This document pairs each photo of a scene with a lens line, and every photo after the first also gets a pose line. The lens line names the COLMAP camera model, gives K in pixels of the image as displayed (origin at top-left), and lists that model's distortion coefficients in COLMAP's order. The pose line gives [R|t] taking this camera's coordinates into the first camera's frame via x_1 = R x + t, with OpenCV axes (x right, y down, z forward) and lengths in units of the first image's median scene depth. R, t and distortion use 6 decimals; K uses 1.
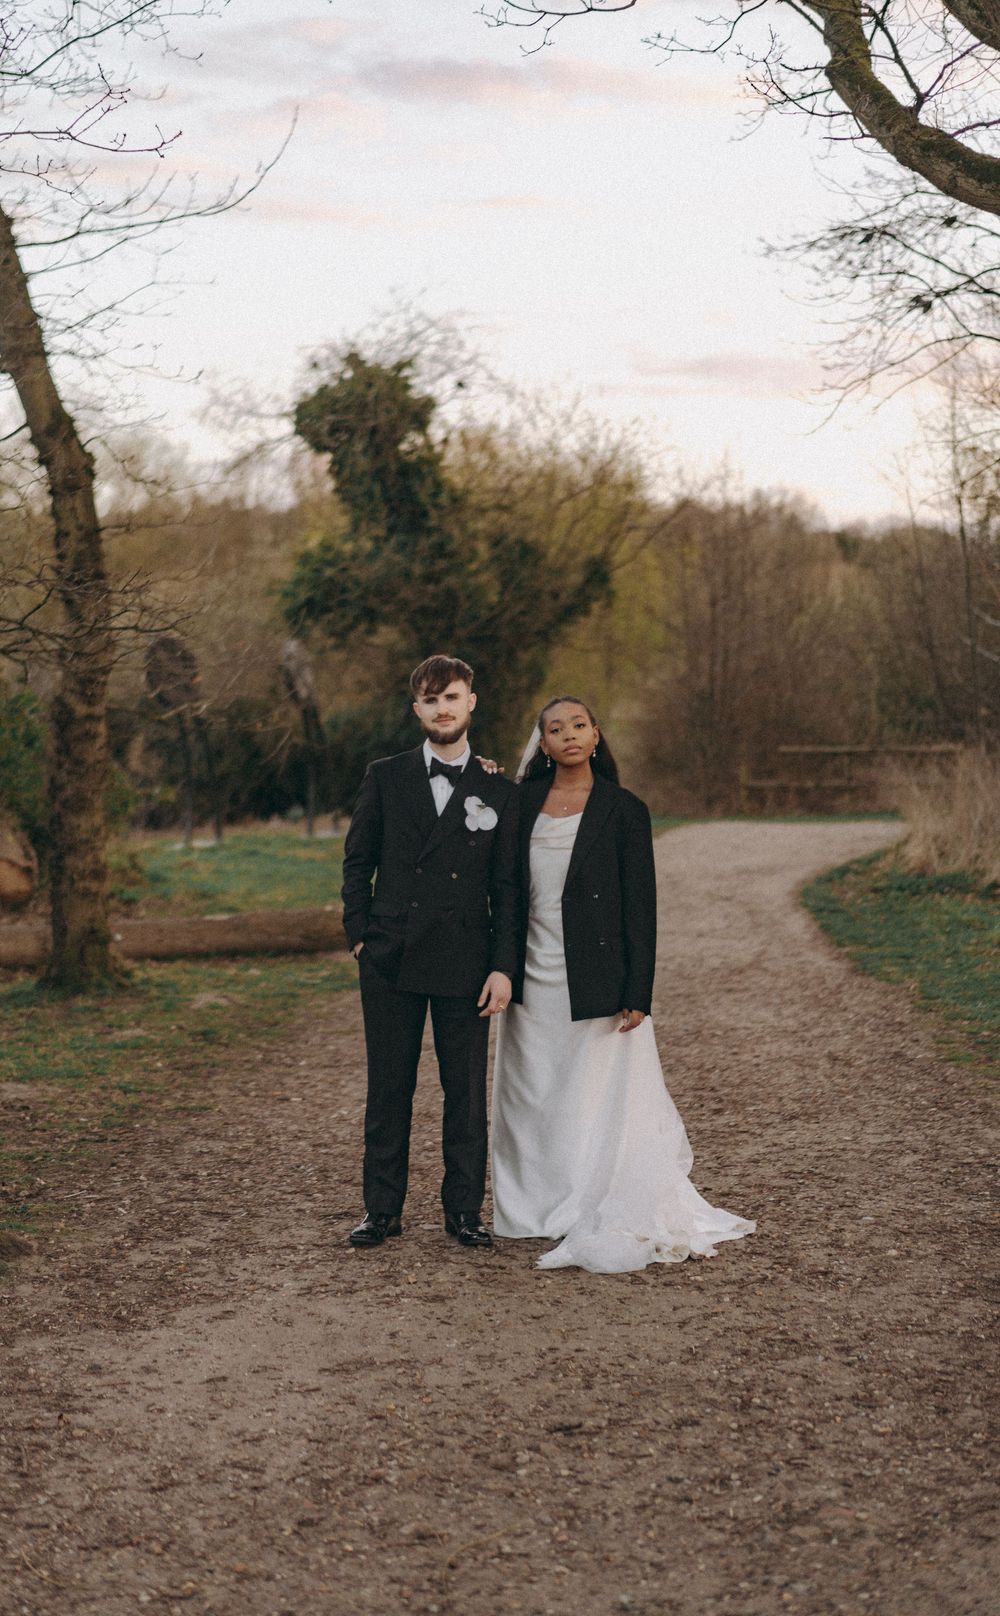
lens RADIAL K [[2597.4, 0, 489.6], [0, 2597.4, 813.9], [0, 0, 1]] dist [0.014457, 0.000000]
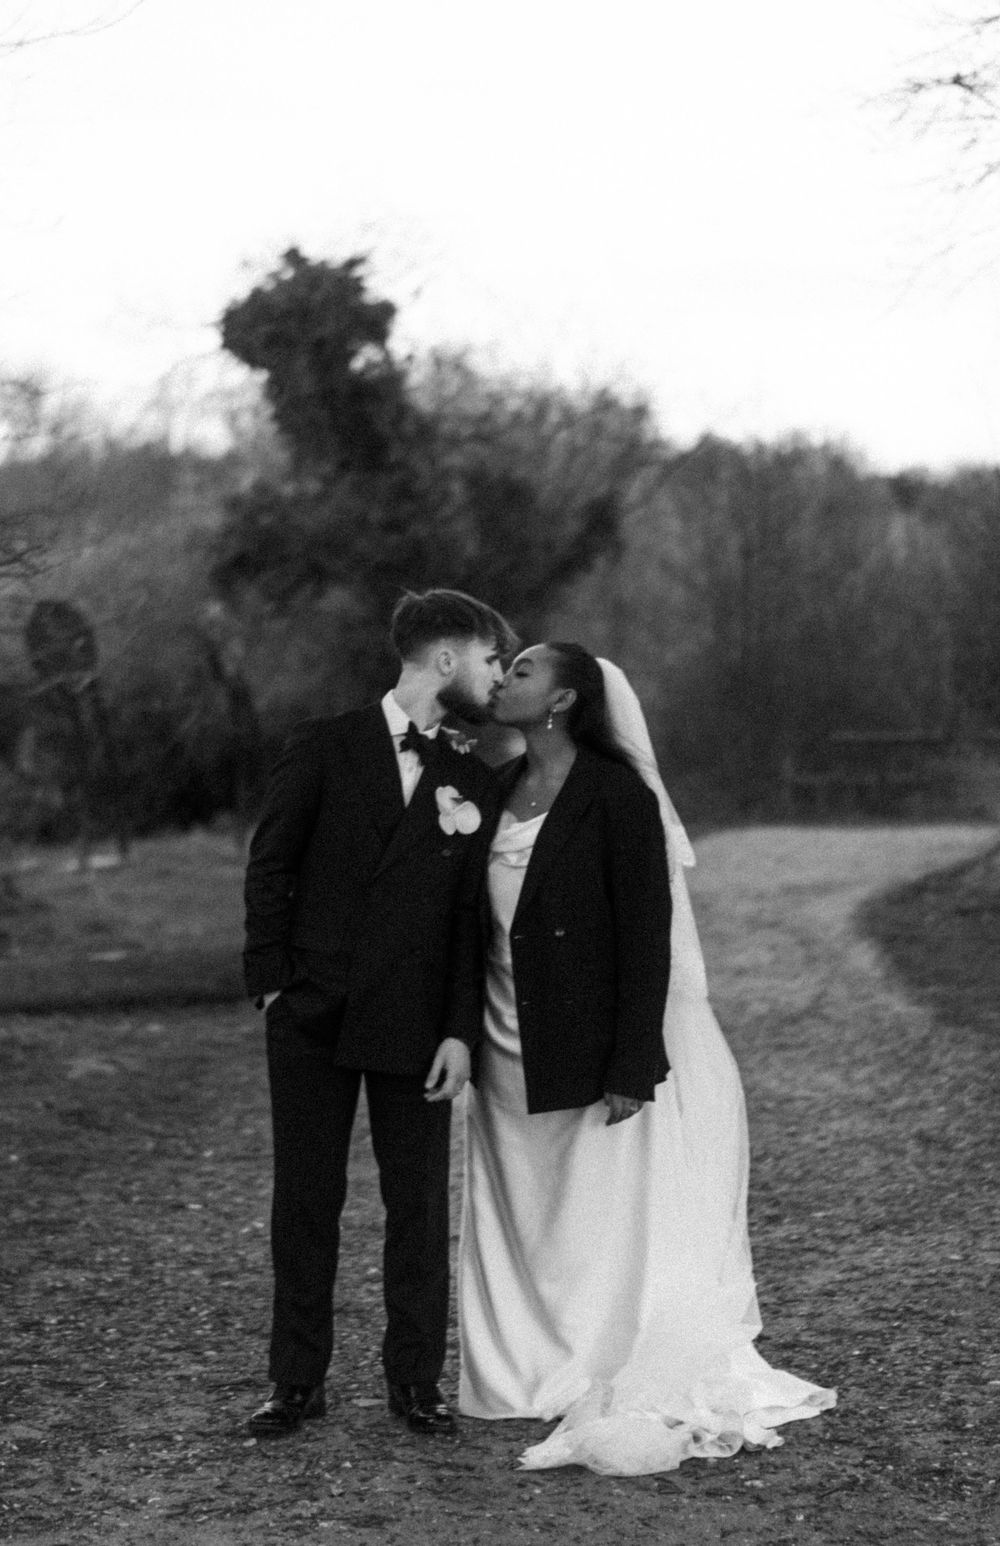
lens RADIAL K [[2453.1, 0, 510.8], [0, 2453.1, 759.8], [0, 0, 1]] dist [0.040129, 0.000000]
pose [[0.999949, -0.010043, 0.000831, 0.013891], [0.010066, 0.999305, -0.035900, 0.009379], [-0.000470, 0.035906, 0.999355, 0.280874]]
